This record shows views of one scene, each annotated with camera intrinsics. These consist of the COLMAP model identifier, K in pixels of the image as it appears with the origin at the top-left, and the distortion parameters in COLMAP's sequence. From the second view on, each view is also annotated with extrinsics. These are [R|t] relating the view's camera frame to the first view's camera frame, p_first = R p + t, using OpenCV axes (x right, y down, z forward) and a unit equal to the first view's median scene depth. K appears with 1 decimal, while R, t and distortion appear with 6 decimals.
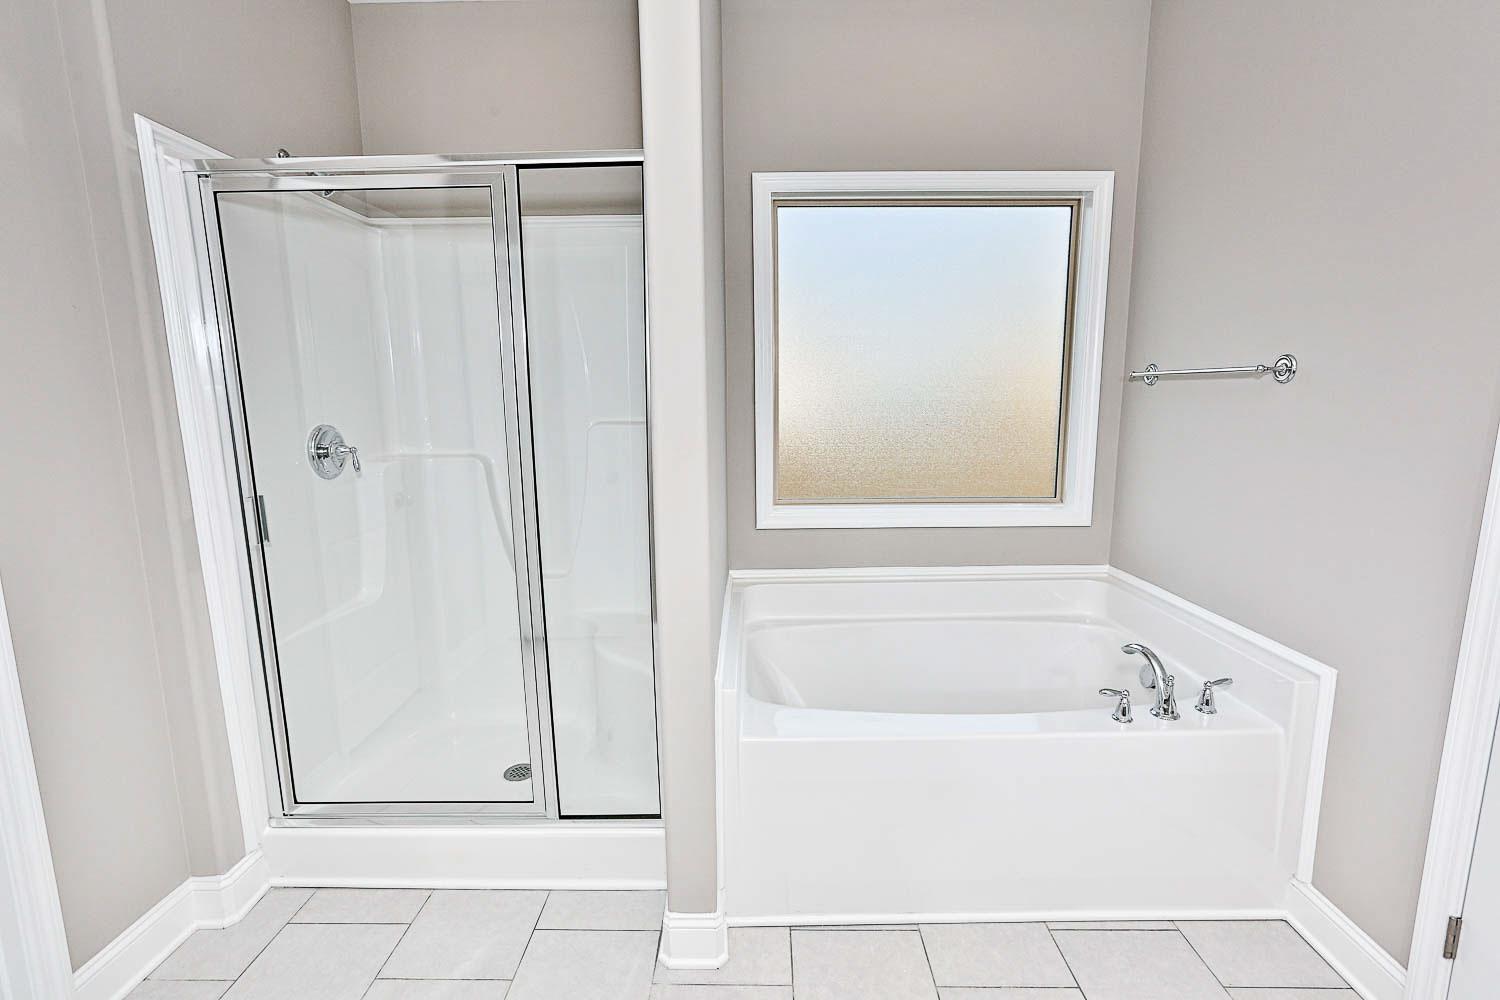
lens RADIAL K [[683.0, 0, 750.0], [0, 683.0, 500.0], [0, 0, 1]] dist [-0.051393, 0.026256]
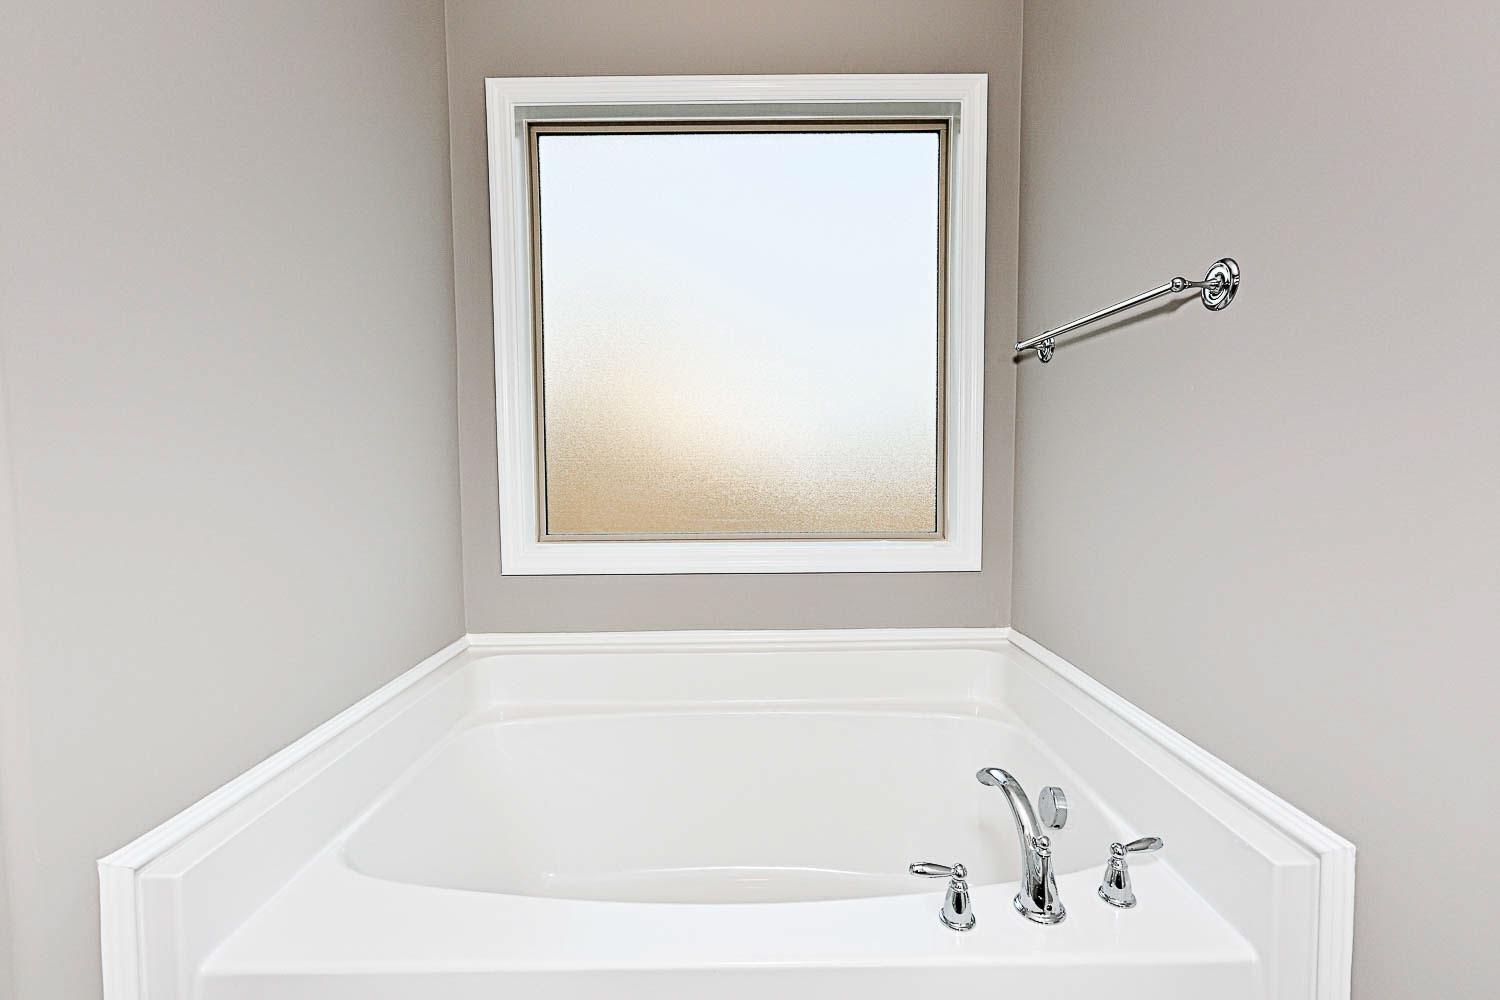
lens RADIAL K [[683.0, 0, 750.0], [0, 683.0, 500.0], [0, 0, 1]] dist [-0.051393, 0.026256]
pose [[0.999978, 0.000656, 0.006670, 0.280772], [-0.000071, 0.996172, -0.087411, 0.028546], [-0.006702, 0.087409, 0.996150, 0.319433]]
